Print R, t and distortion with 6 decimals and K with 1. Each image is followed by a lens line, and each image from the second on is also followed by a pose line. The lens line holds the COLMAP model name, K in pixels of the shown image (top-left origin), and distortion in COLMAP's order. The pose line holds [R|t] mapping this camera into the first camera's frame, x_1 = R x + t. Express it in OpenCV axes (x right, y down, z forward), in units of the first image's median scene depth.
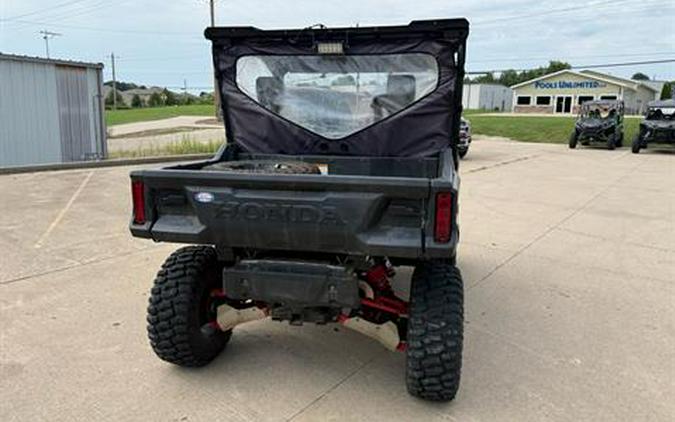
lens RADIAL K [[485.7, 0, 337.5], [0, 485.7, 211.0], [0, 0, 1]] dist [0.011468, -0.001694]
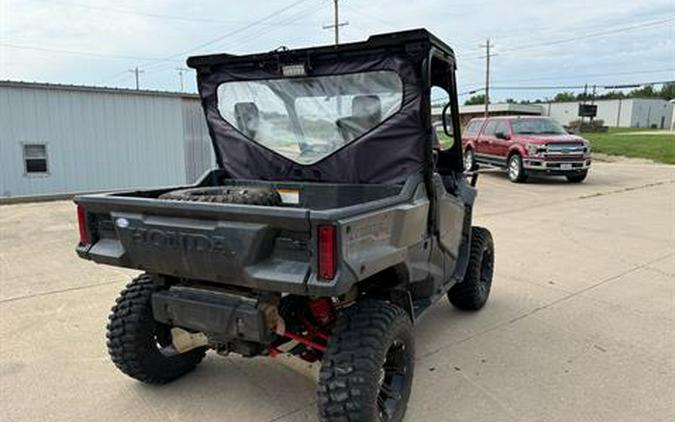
lens RADIAL K [[486.5, 0, 337.5], [0, 486.5, 236.4], [0, 0, 1]] dist [0.001777, -0.003855]
pose [[0.964023, 0.034036, -0.263629, 0.333423], [-0.032798, 0.999421, 0.009098, -0.018103], [0.263786, -0.000124, 0.964581, 0.093928]]
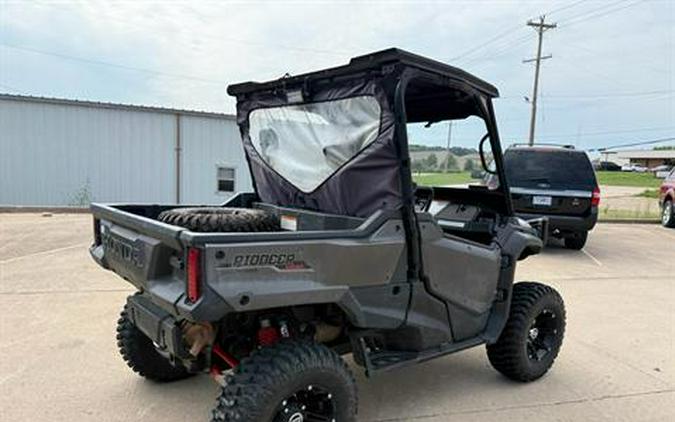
lens RADIAL K [[484.5, 0, 340.0], [0, 484.5, 254.5], [0, 0, 1]] dist [0.023016, -0.002031]
pose [[0.788618, 0.130535, -0.600868, 0.668777], [-0.156018, 0.987705, 0.009805, -0.051949], [0.594760, 0.086014, 0.799288, 0.316438]]
